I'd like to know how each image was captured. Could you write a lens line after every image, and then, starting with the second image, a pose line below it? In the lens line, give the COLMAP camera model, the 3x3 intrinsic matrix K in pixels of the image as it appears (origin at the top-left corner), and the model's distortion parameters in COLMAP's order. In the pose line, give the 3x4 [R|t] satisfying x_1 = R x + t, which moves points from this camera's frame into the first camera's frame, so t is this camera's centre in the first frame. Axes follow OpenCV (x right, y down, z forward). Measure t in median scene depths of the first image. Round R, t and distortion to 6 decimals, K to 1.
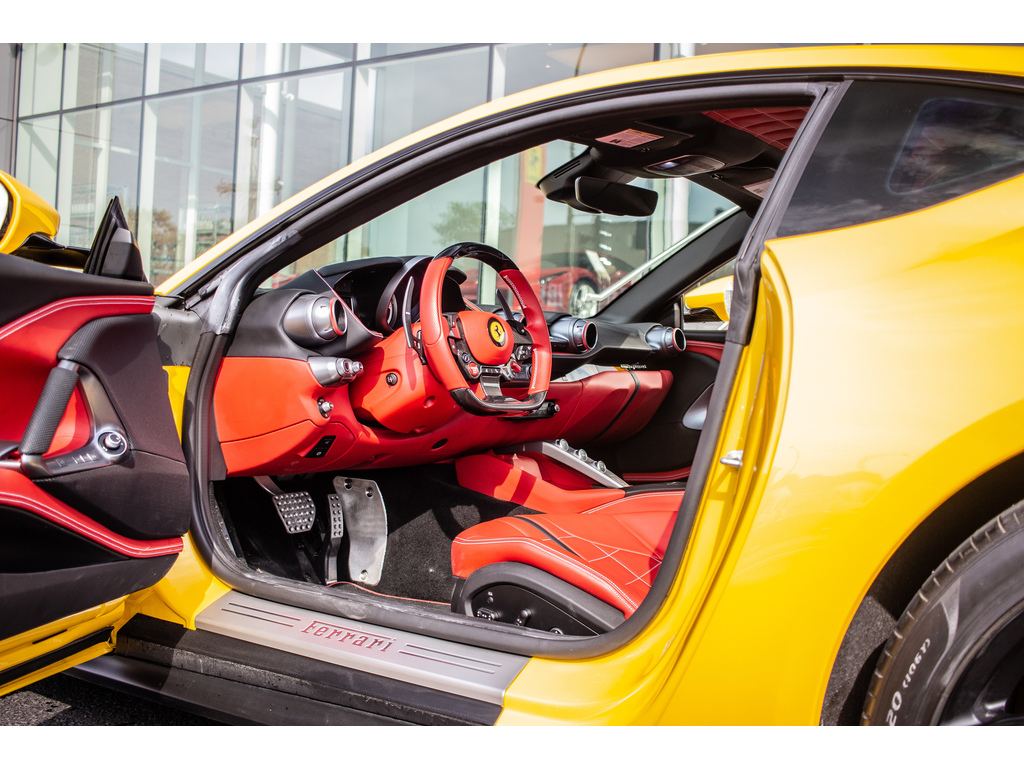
lens RADIAL K [[1114.4, 0, 512.0], [0, 1114.4, 384.0], [0, 0, 1]] dist [-0.064142, 0.002408]
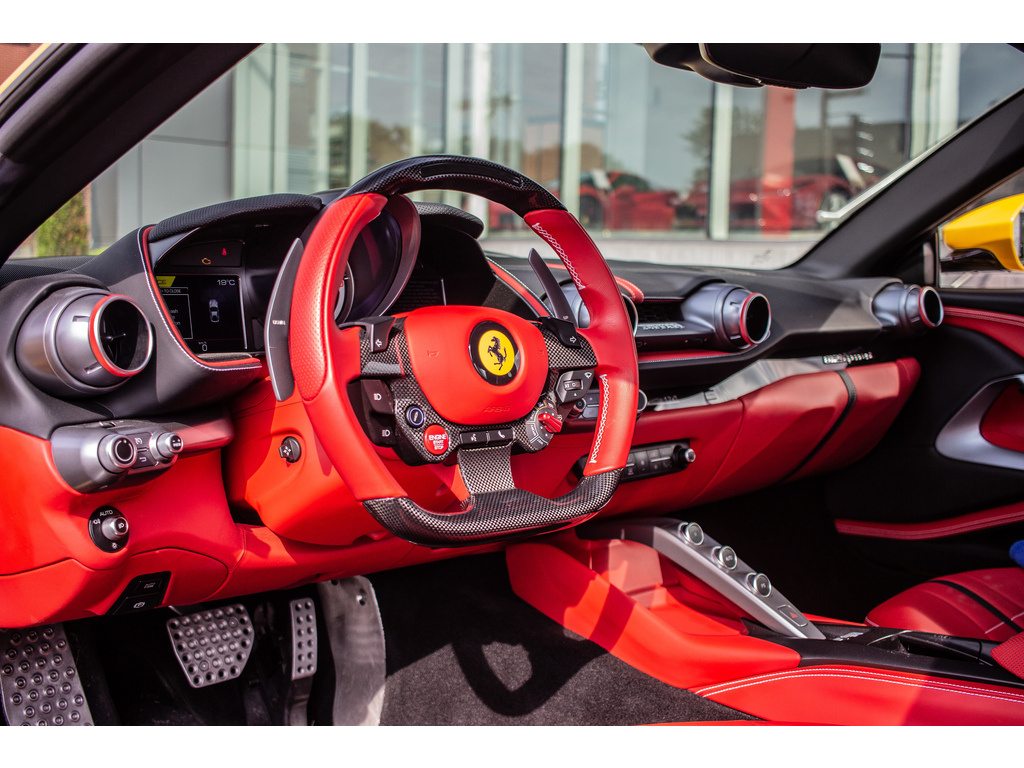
lens RADIAL K [[1114.4, 0, 512.0], [0, 1114.4, 384.0], [0, 0, 1]] dist [-0.064142, 0.002408]
pose [[0.974677, 0.001198, -0.223613, 0.080137], [0.016032, 0.997038, 0.075223, -0.057548], [0.223041, -0.076903, 0.971771, 0.470779]]
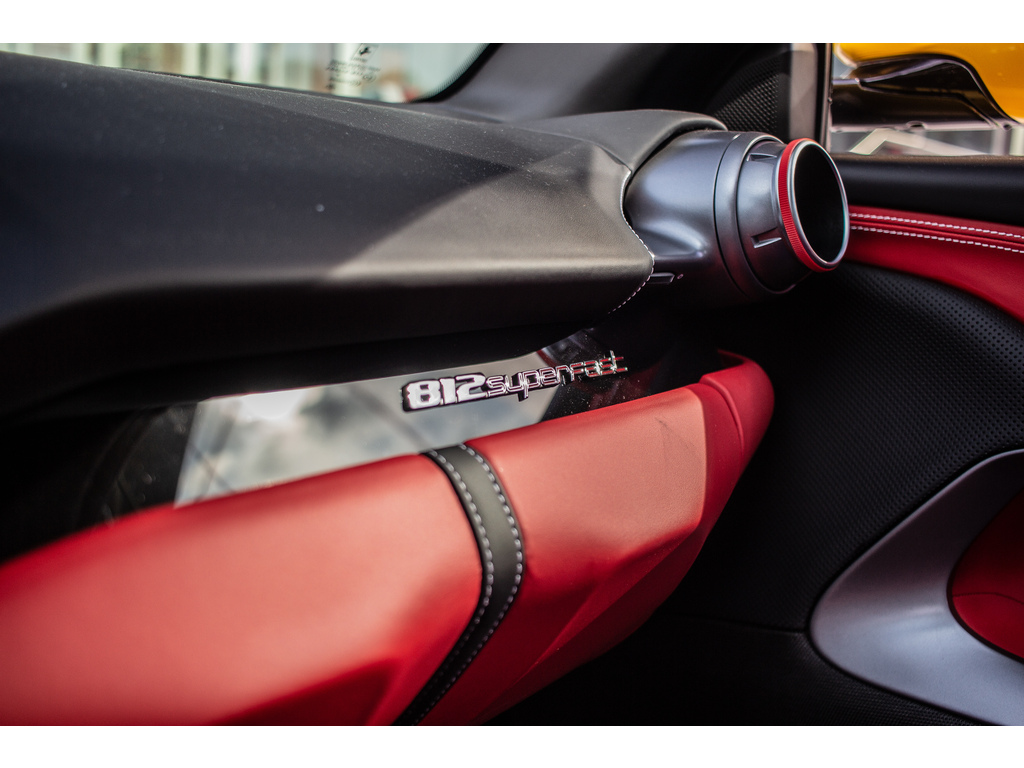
lens RADIAL K [[1207.1, 0, 512.0], [0, 1207.1, 384.0], [0, 0, 1]] dist [-0.114464, 0.013563]
pose [[0.997569, 0.022993, -0.065790, 0.141165], [-0.014224, 0.991310, 0.130773, -0.043836], [0.068225, -0.129519, 0.989227, 0.987201]]
